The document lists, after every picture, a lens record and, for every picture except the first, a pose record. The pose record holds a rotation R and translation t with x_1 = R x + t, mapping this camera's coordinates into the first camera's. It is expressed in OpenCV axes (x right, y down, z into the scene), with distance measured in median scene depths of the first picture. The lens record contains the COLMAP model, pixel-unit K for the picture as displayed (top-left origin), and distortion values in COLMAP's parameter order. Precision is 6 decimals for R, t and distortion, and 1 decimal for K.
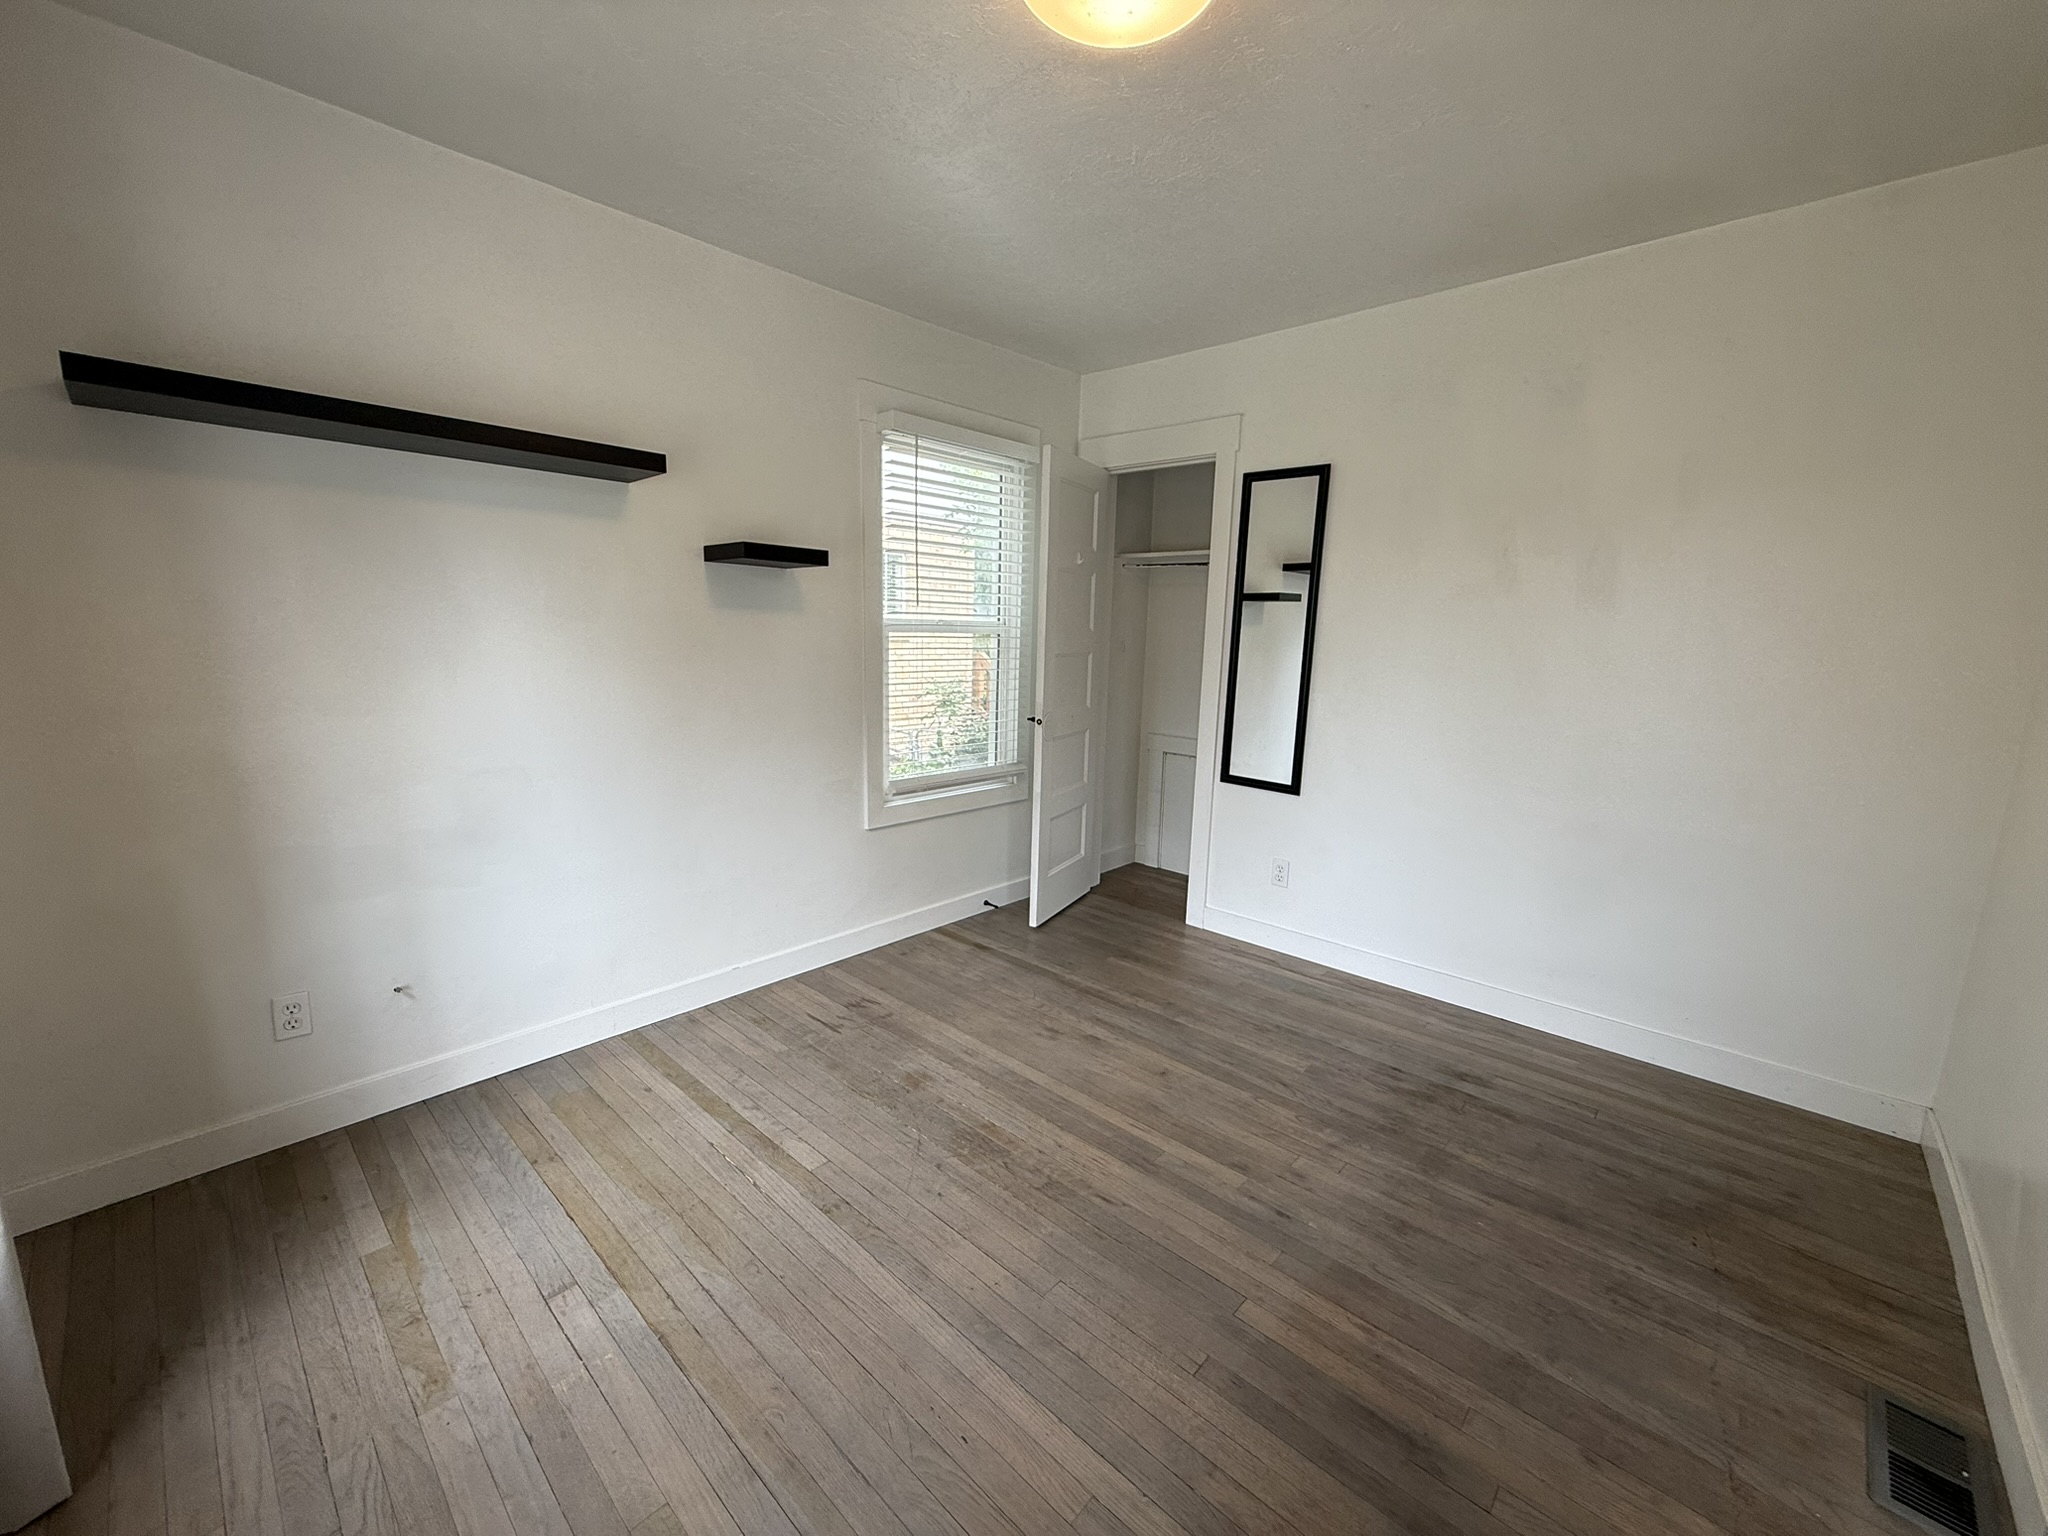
lens RADIAL K [[814.9, 0, 1021.2], [0, 814.9, 765.1], [0, 0, 1]] dist [0.000209, 0.000391]
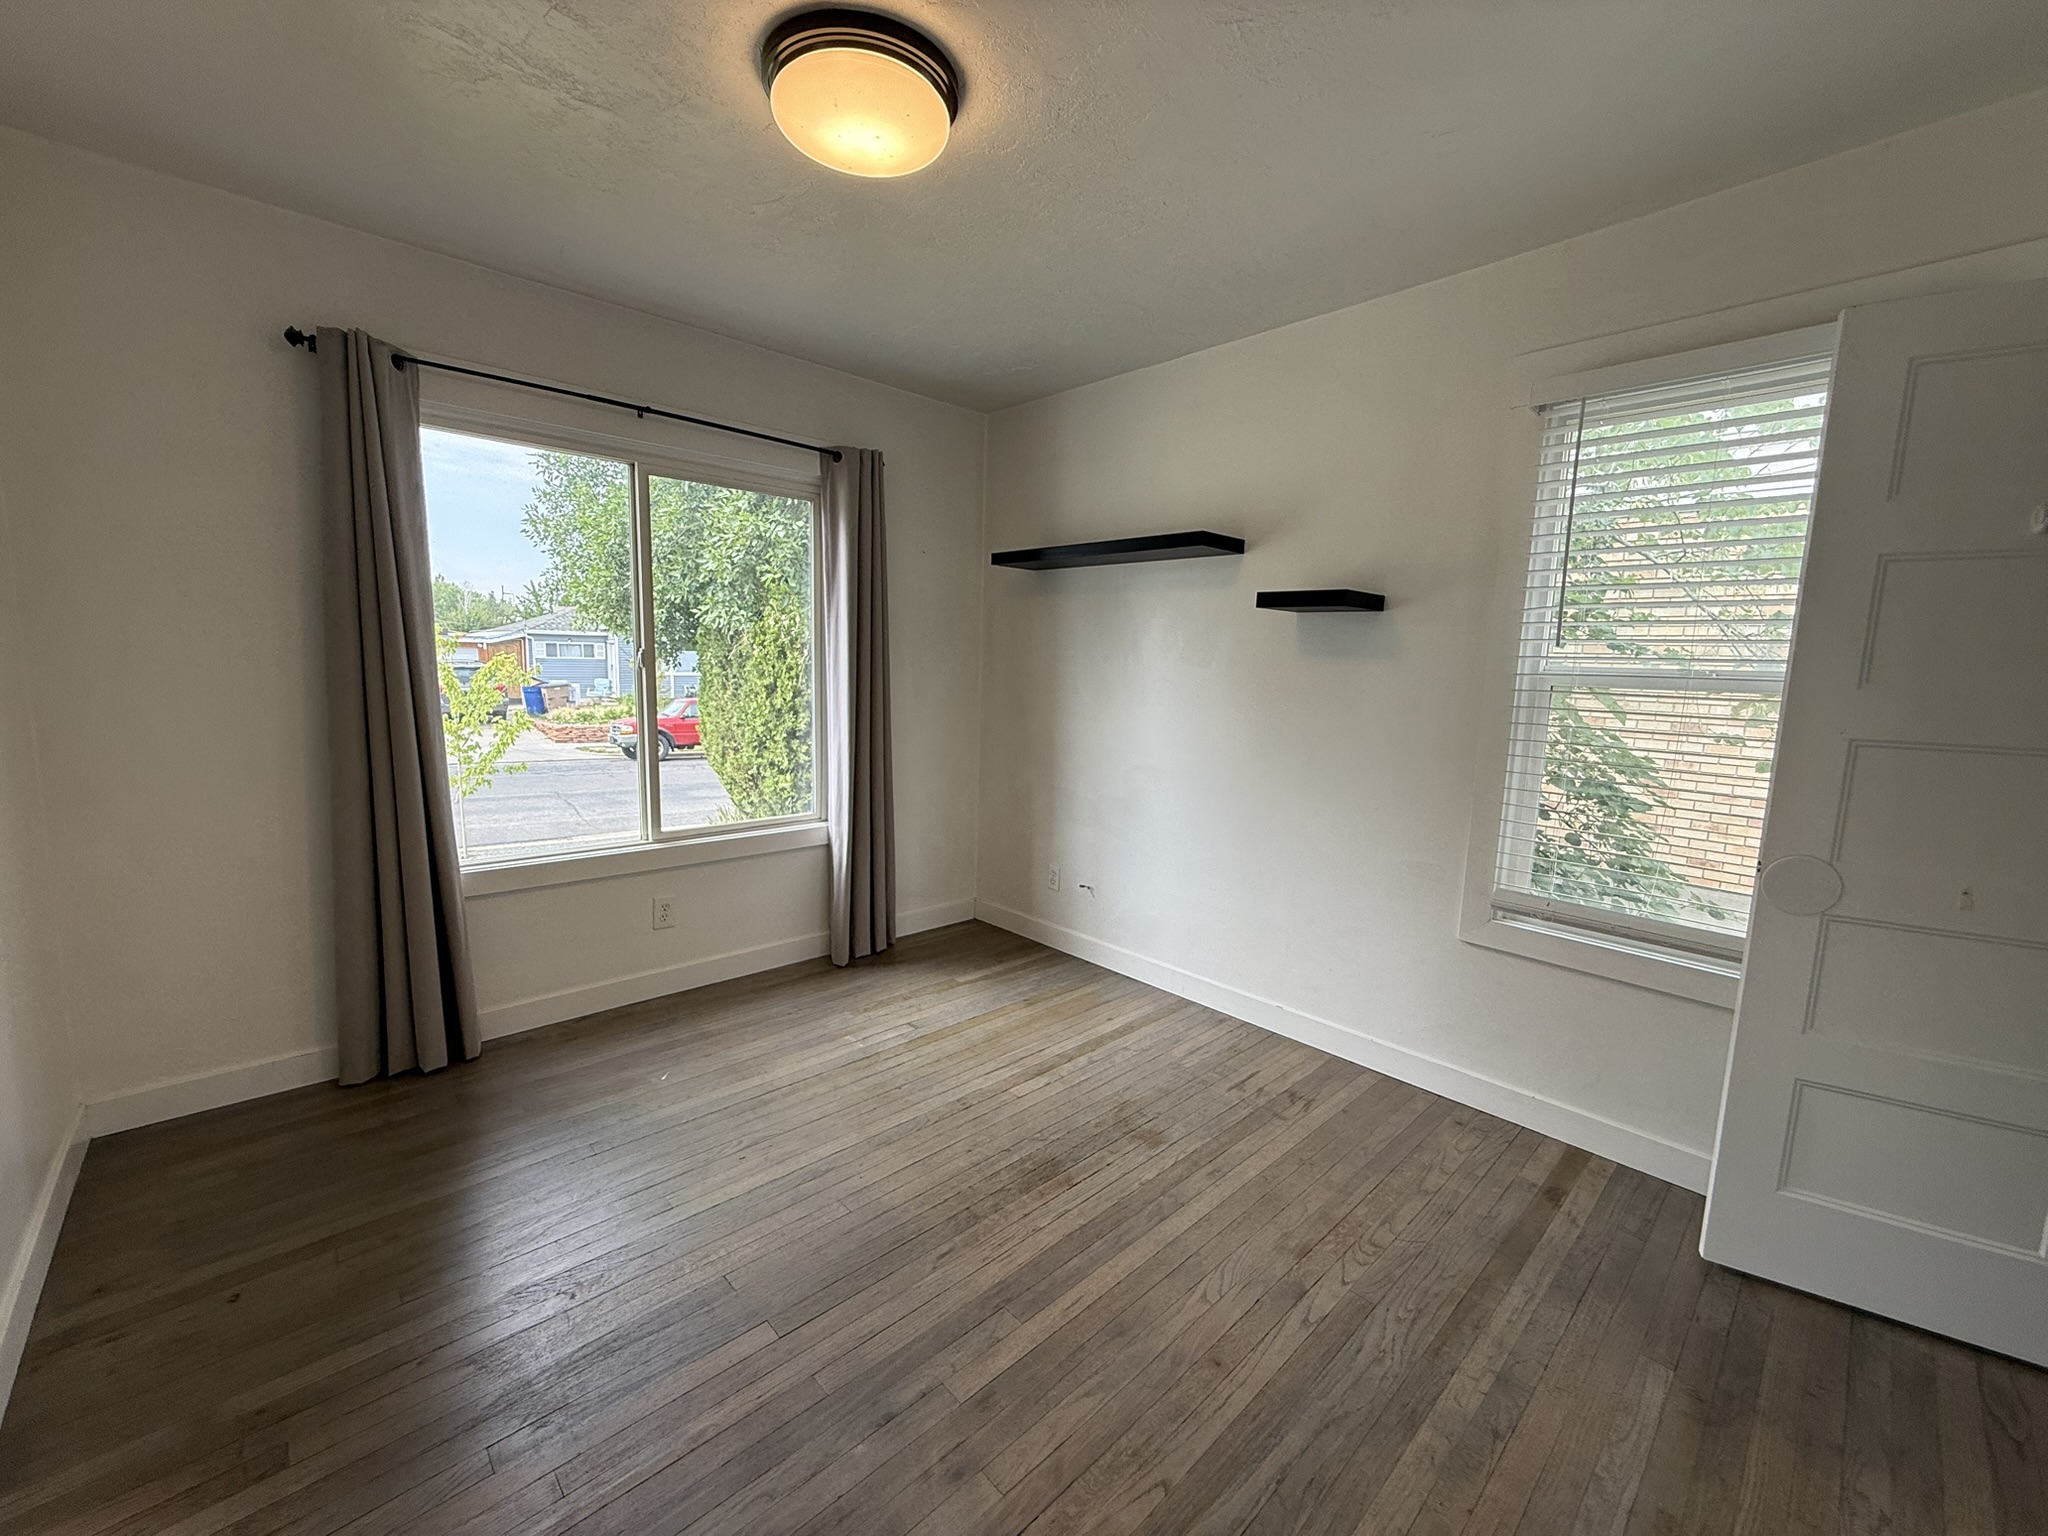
lens RADIAL K [[814.9, 0, 1021.2], [0, 814.9, 765.1], [0, 0, 1]] dist [0.000209, 0.000391]
pose [[-0.057323, 0.108176, -0.992478, 0.813034], [-0.197096, 0.973321, 0.117471, -0.125944], [0.978707, 0.202347, -0.034473, 0.833339]]
